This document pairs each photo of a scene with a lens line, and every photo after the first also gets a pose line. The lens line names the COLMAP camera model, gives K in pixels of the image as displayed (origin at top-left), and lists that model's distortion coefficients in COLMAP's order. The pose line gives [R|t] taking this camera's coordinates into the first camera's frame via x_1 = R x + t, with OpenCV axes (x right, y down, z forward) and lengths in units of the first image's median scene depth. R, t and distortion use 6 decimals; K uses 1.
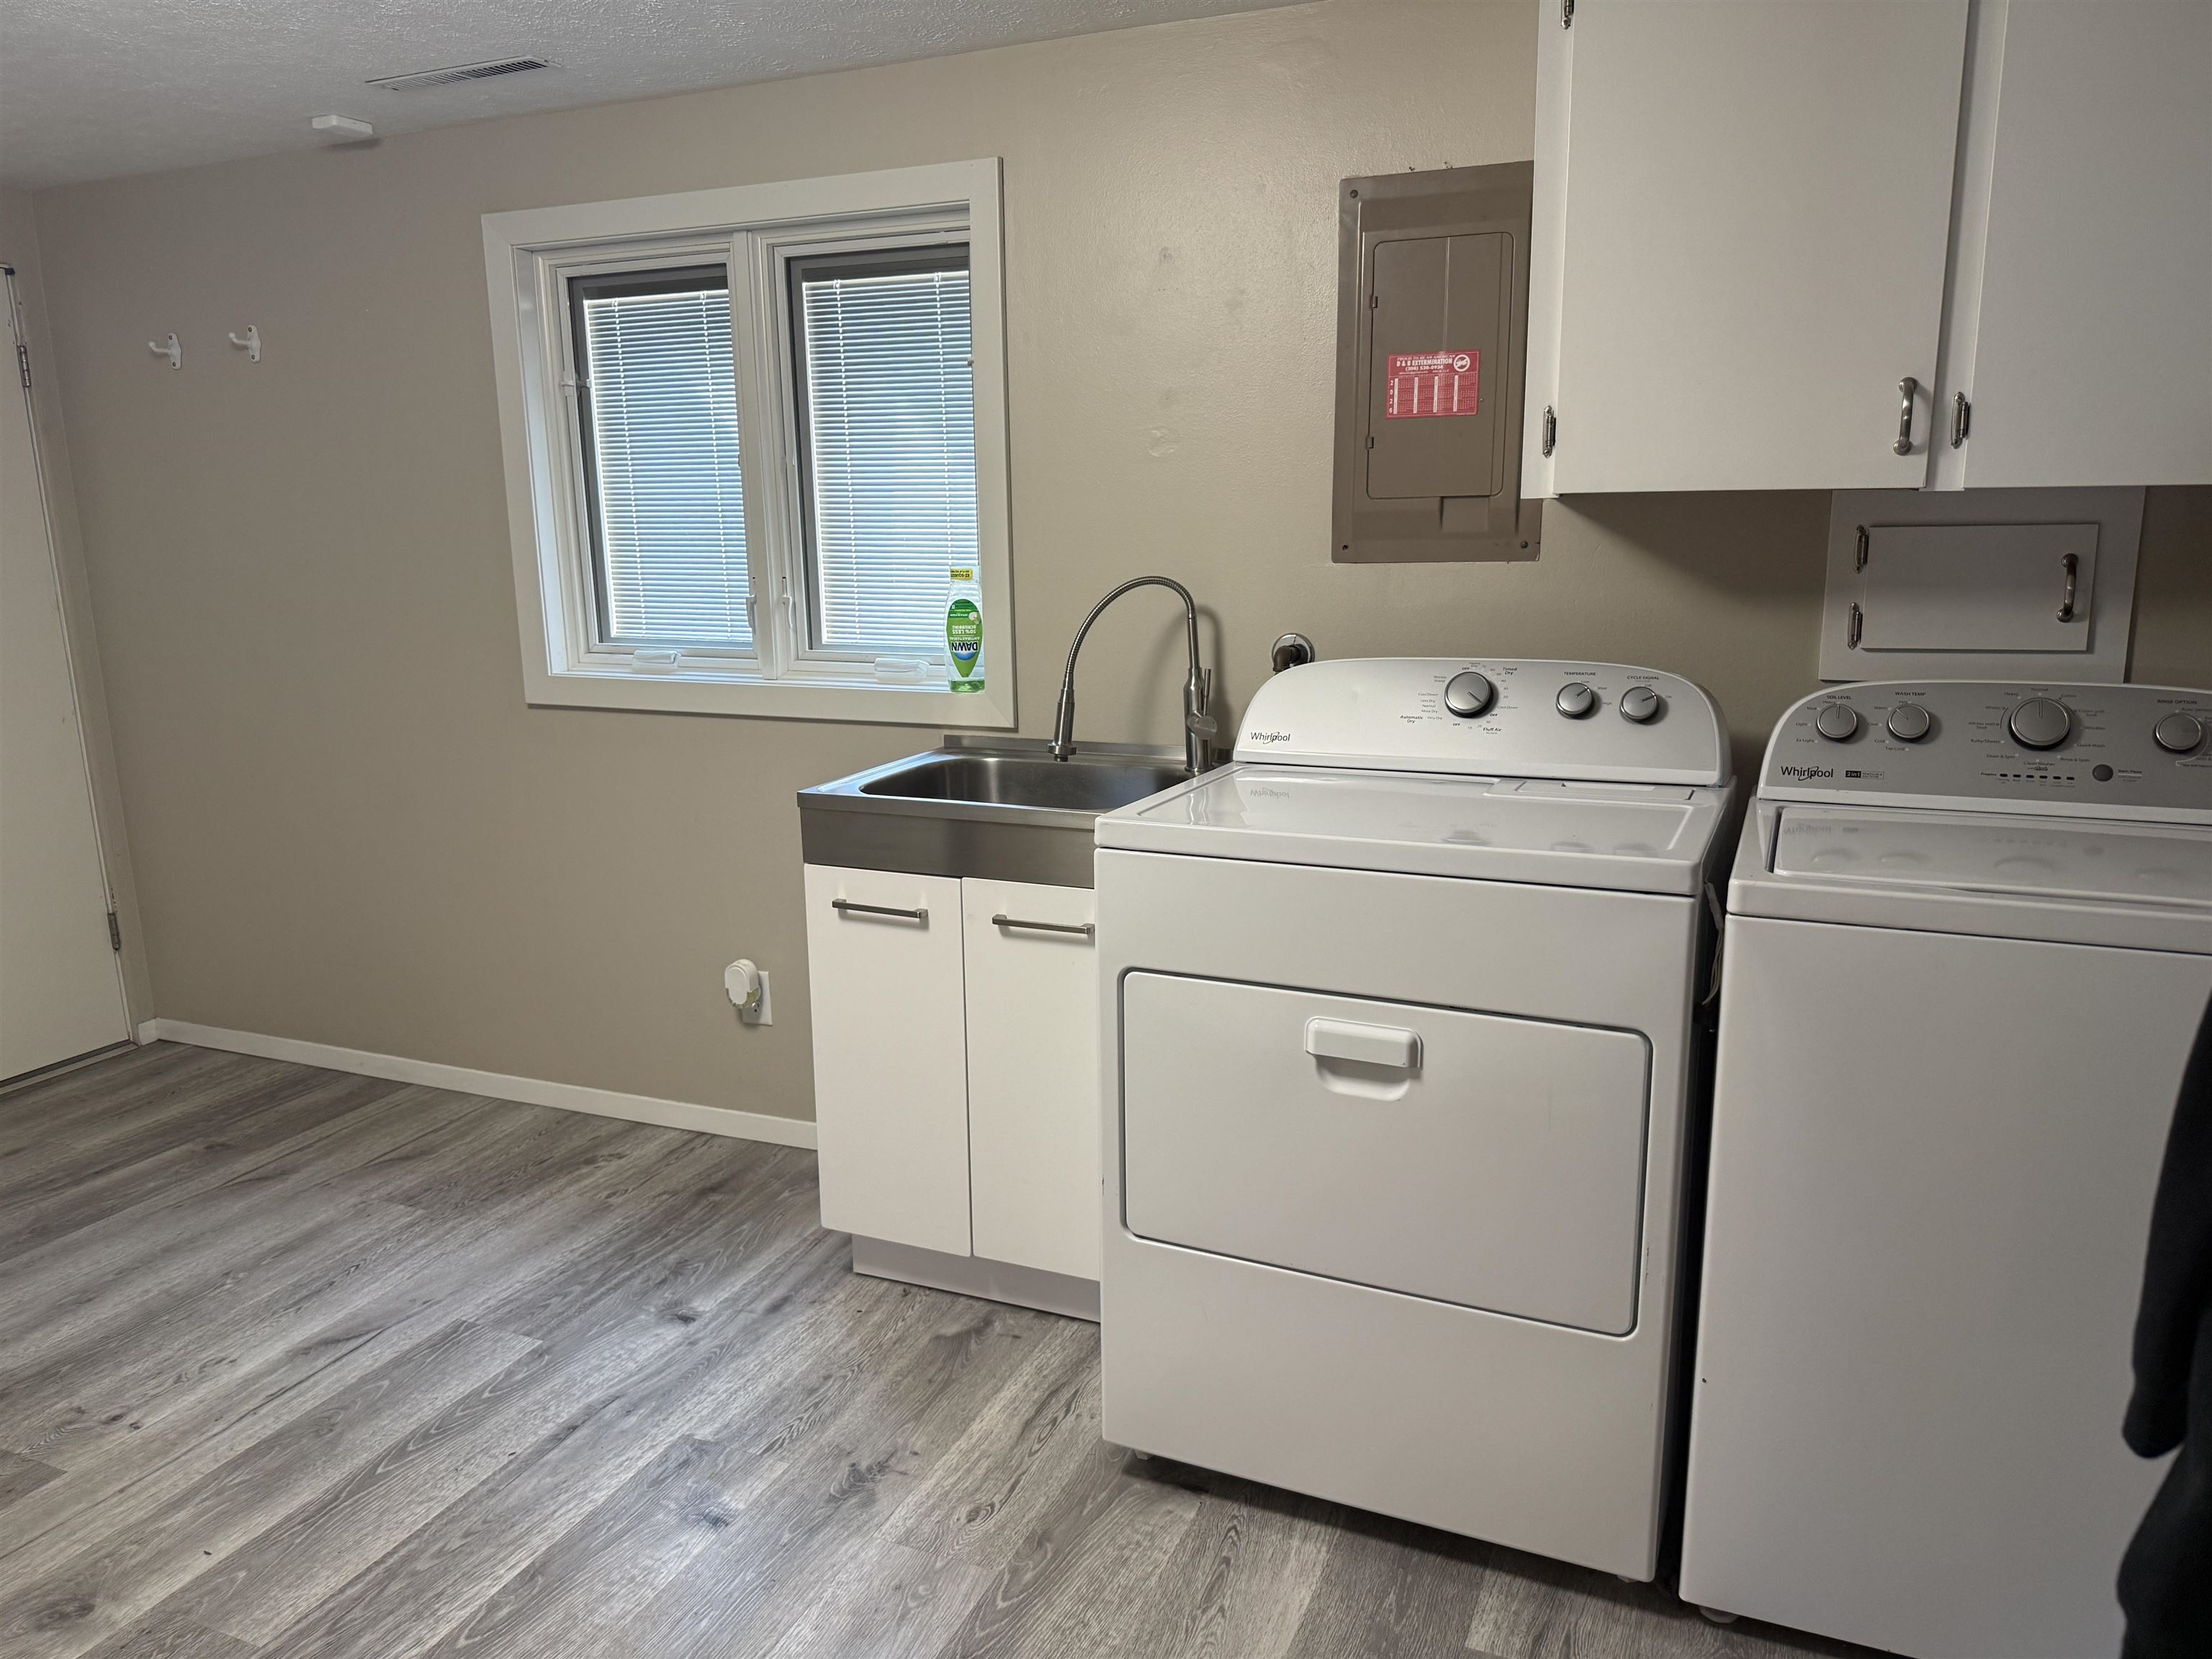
lens RADIAL K [[1568.0, 0, 1106.0], [0, 1568.0, 829.5], [0, 0, 1]] dist [-0.038182, 0.001369]
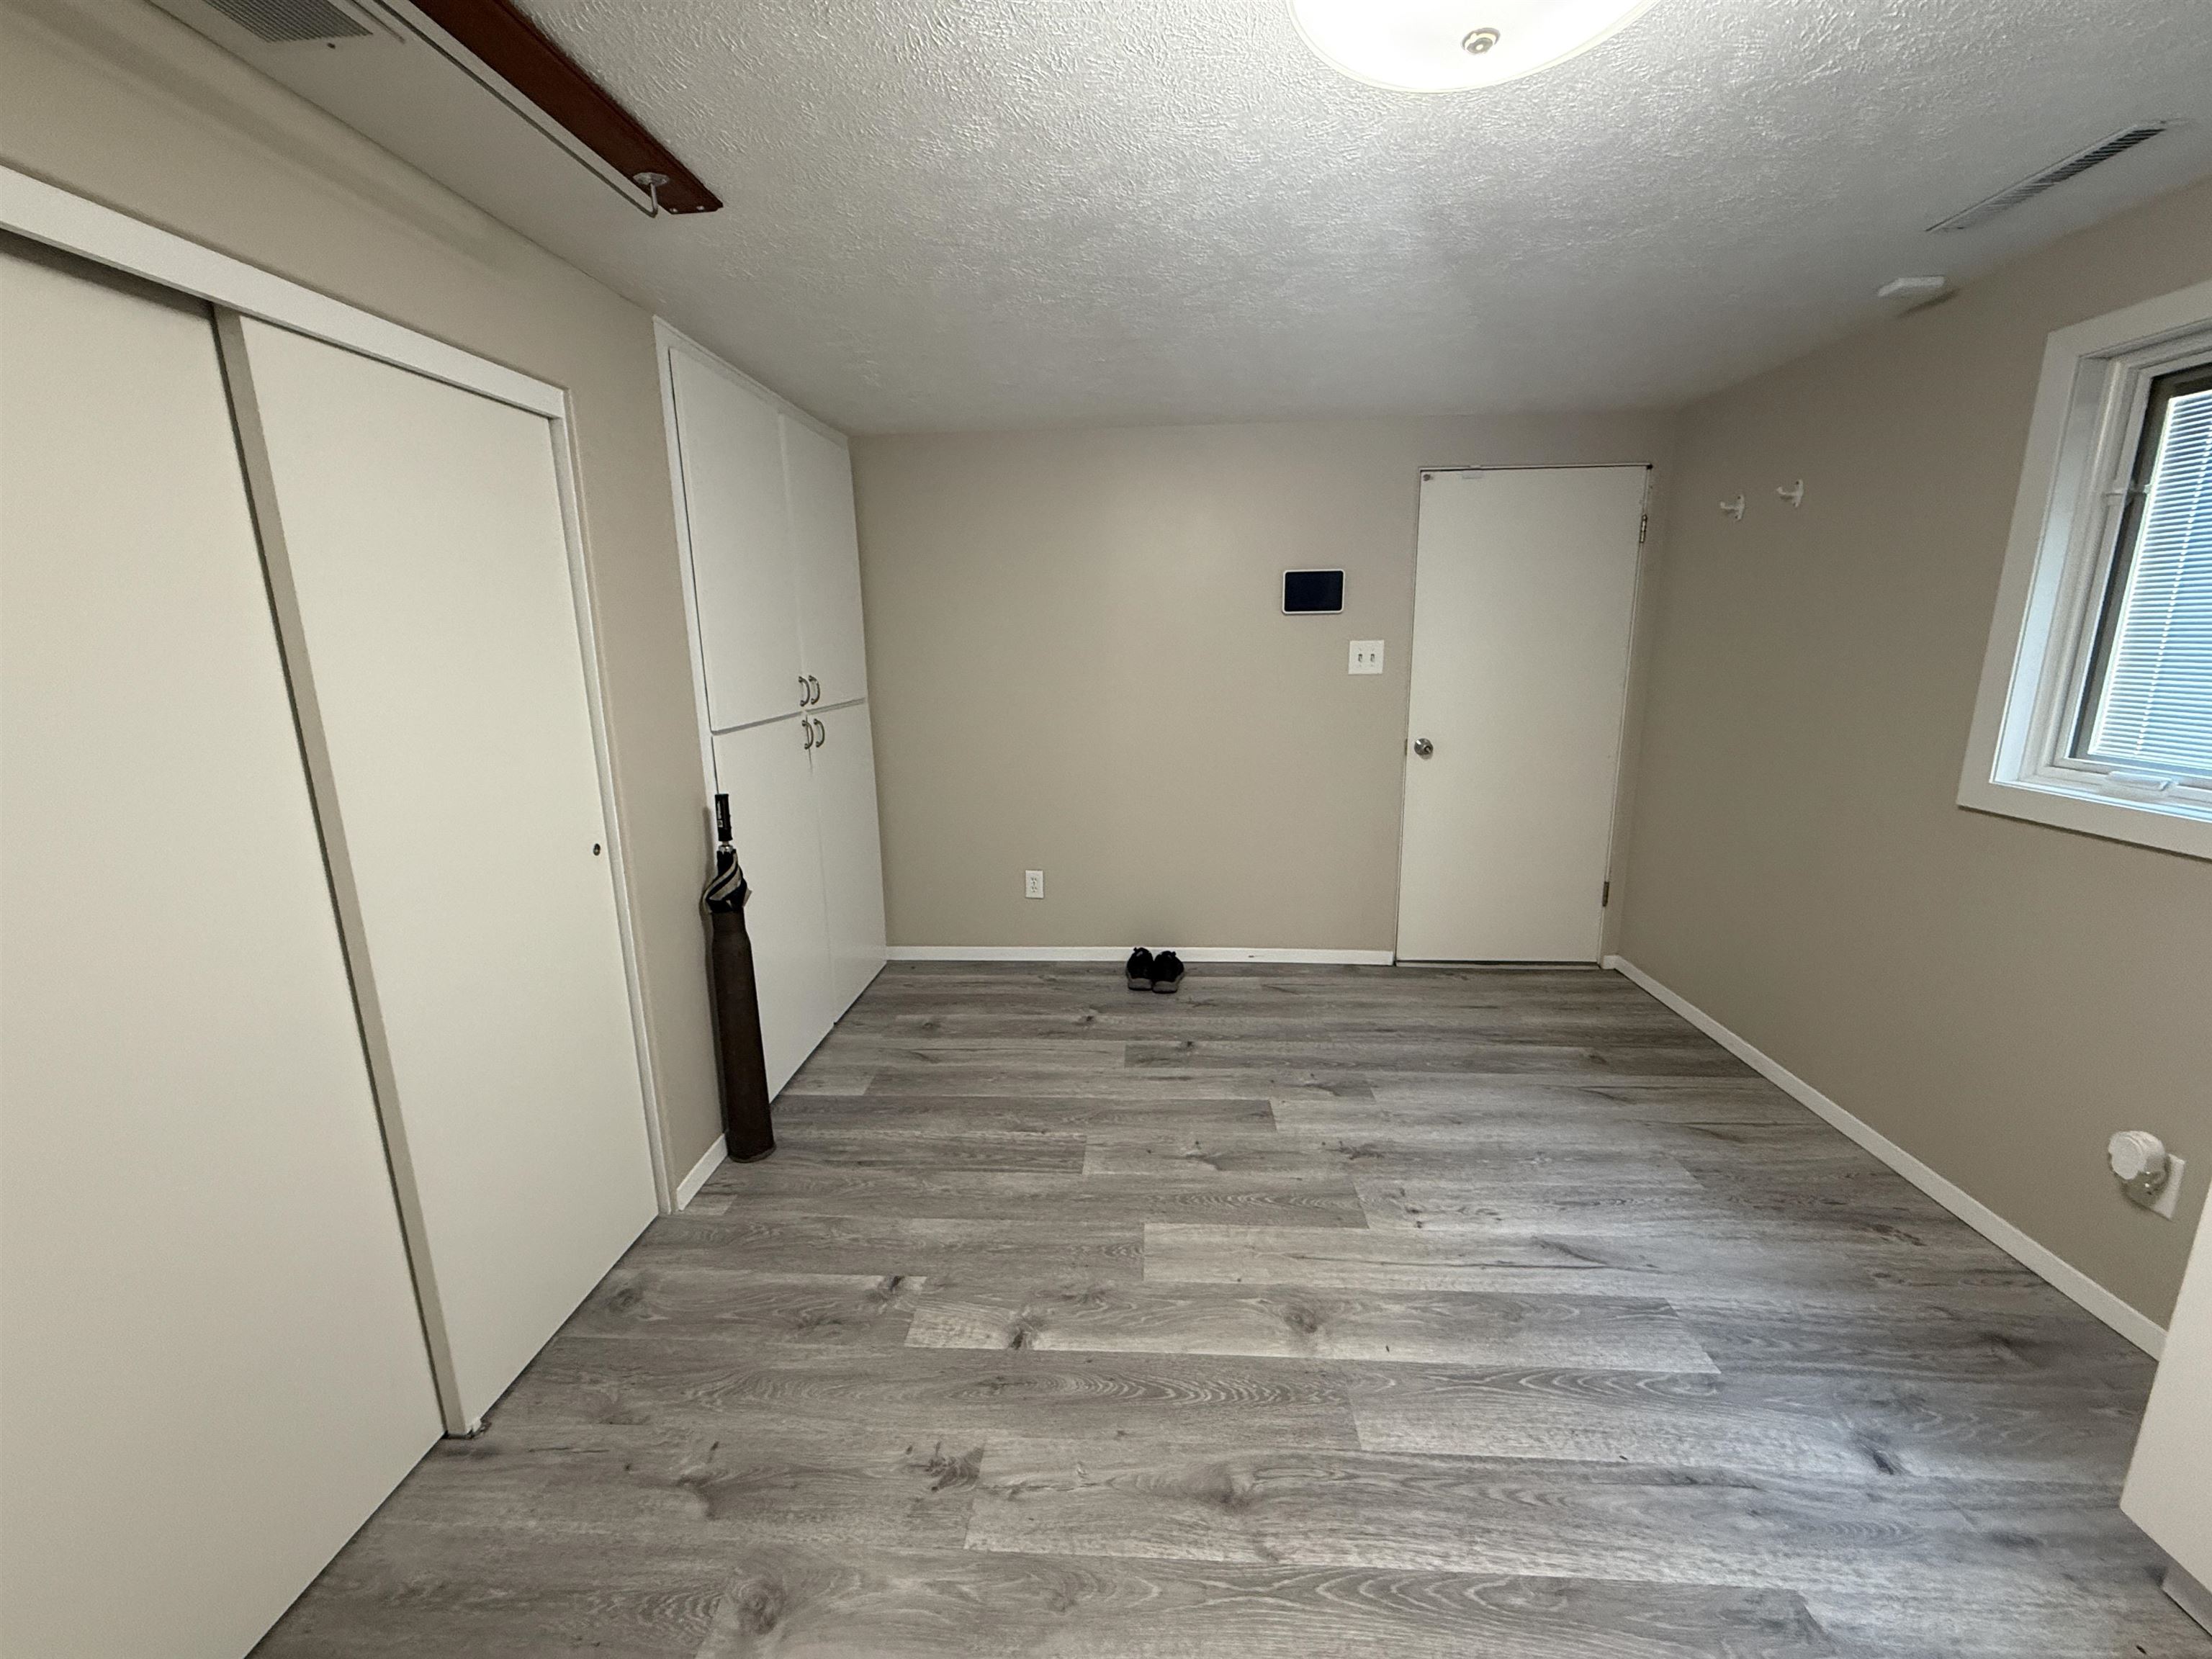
lens RADIAL K [[887.2, 0, 1097.2], [0, 887.2, 827.9], [0, 0, 1]] dist [0.000707, 0.000549]
pose [[0.340049, 0.204986, -0.917795, -0.009948], [-0.184310, 0.971554, 0.148705, -0.059784], [0.922170, 0.118591, 0.368157, 0.293910]]
